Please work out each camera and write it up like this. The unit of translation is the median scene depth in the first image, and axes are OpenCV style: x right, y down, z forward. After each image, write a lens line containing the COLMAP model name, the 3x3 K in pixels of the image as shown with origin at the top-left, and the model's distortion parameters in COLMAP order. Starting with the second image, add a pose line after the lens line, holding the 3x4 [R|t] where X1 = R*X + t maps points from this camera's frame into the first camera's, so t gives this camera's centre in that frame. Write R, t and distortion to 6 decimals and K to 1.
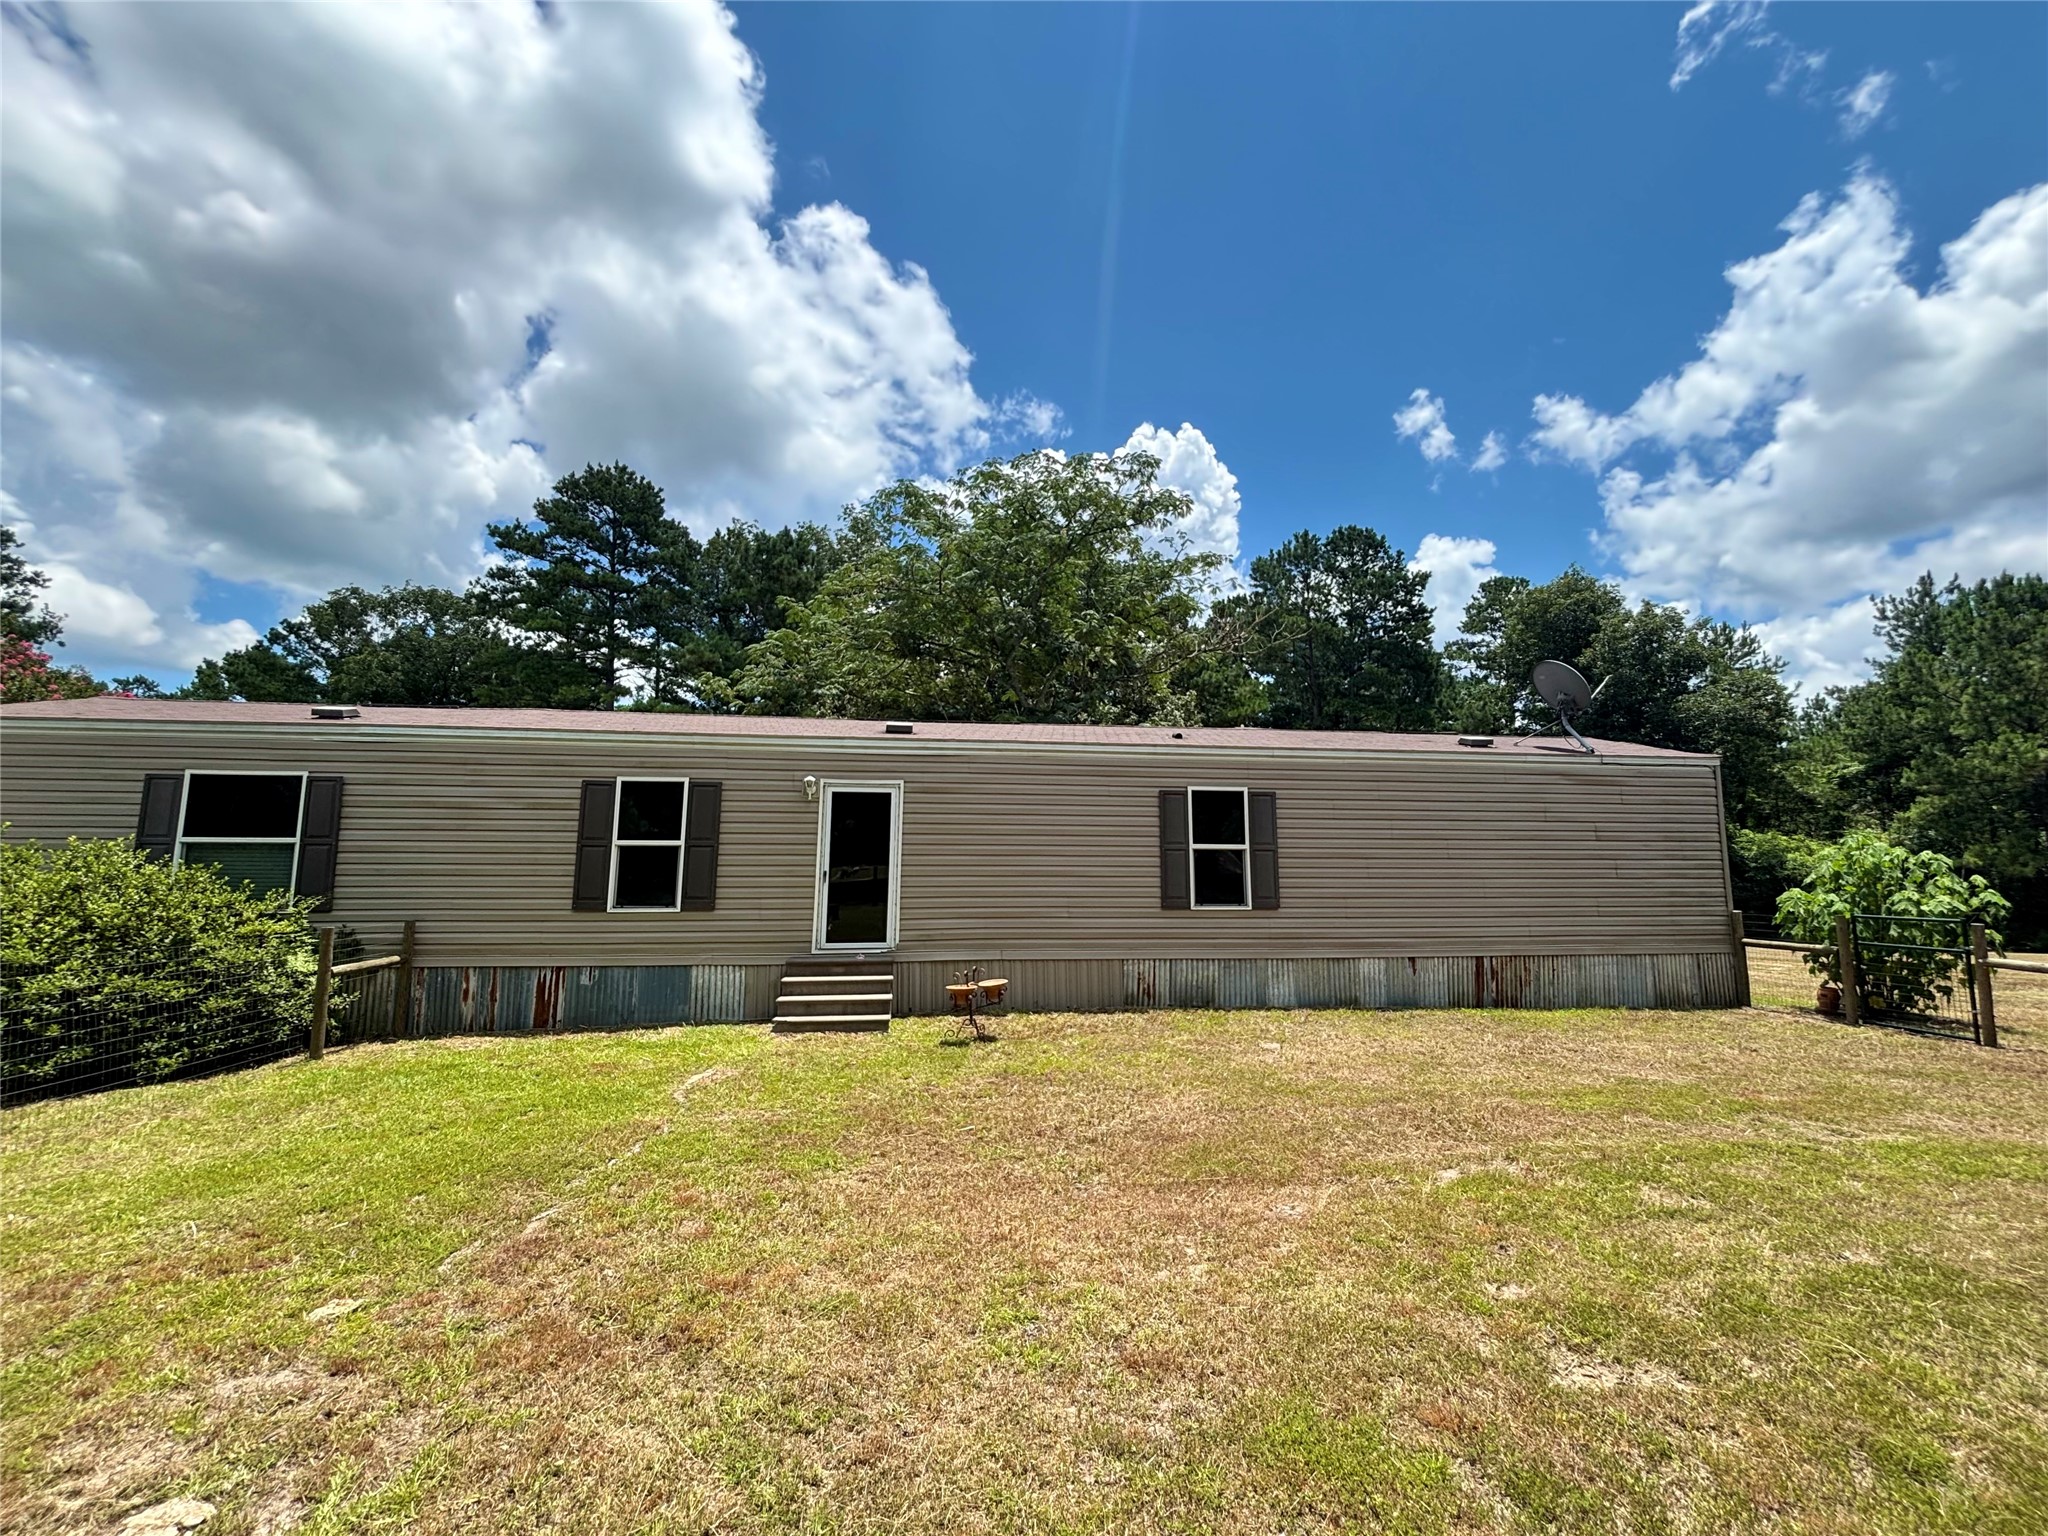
lens RADIAL K [[829.7, 0, 1024.0], [0, 829.7, 768.0], [0, 0, 1]] dist [0.003056, -0.000301]
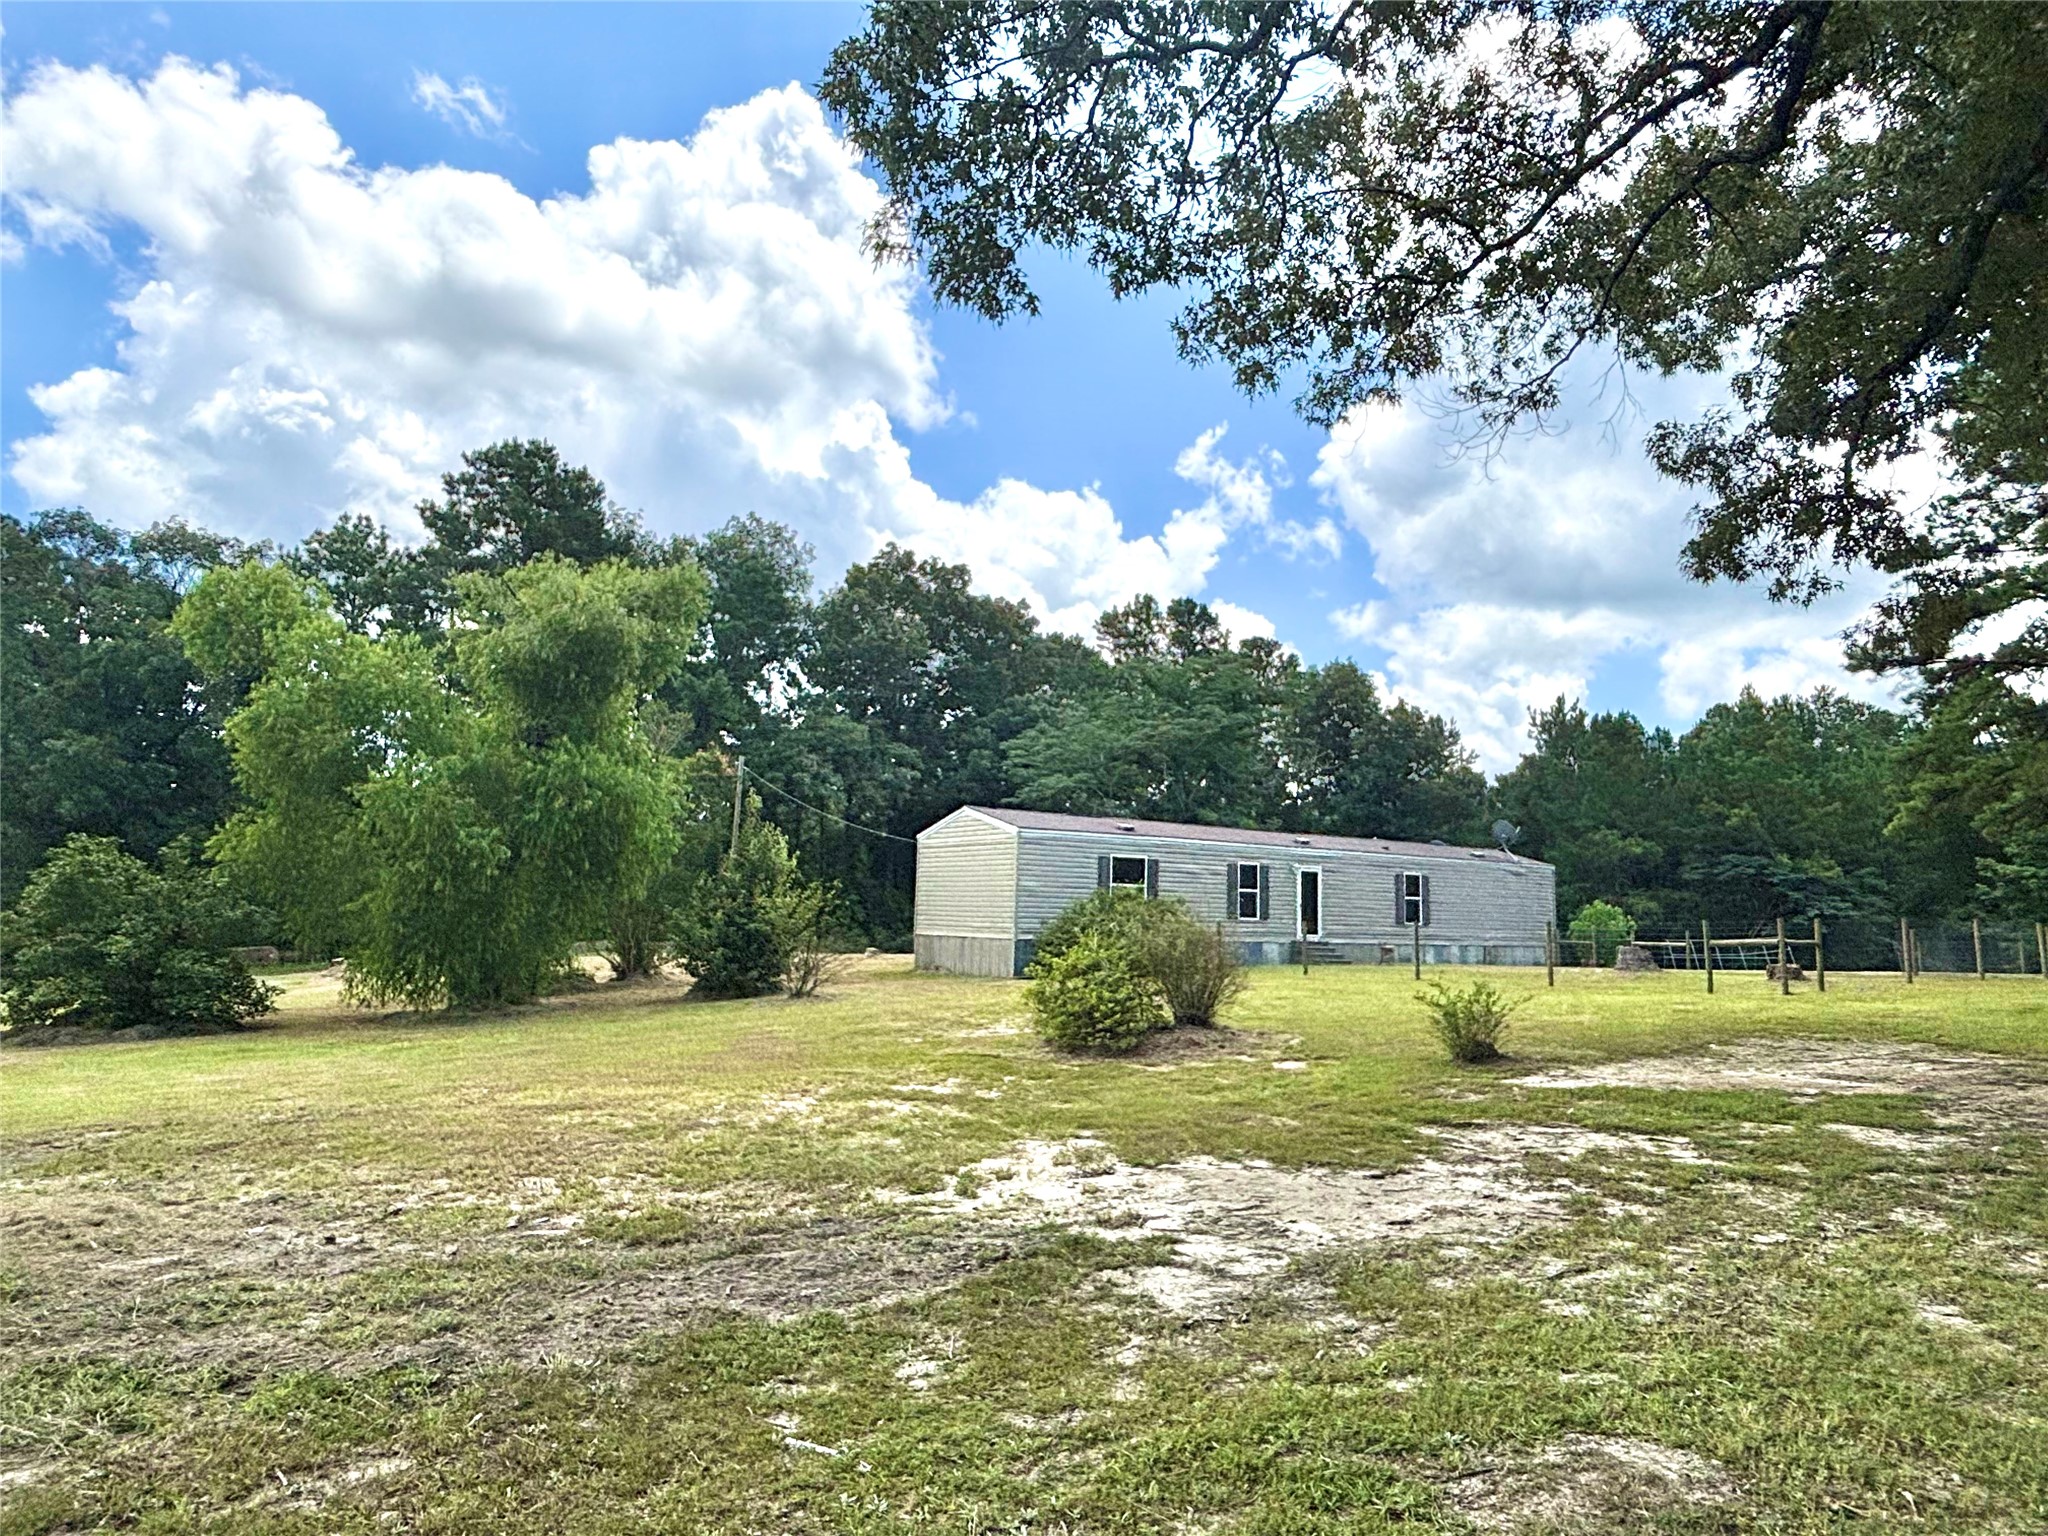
lens RADIAL K [[1250.9, 0, 1024.0], [0, 1250.9, 768.0], [0, 0, 1]] dist [-0.001470, -0.000672]
pose [[0.892694, 0.069495, 0.445274, -2.467571], [-0.069964, 0.997431, -0.015406, -0.147238], [-0.445200, -0.017401, 0.895262, -1.765457]]
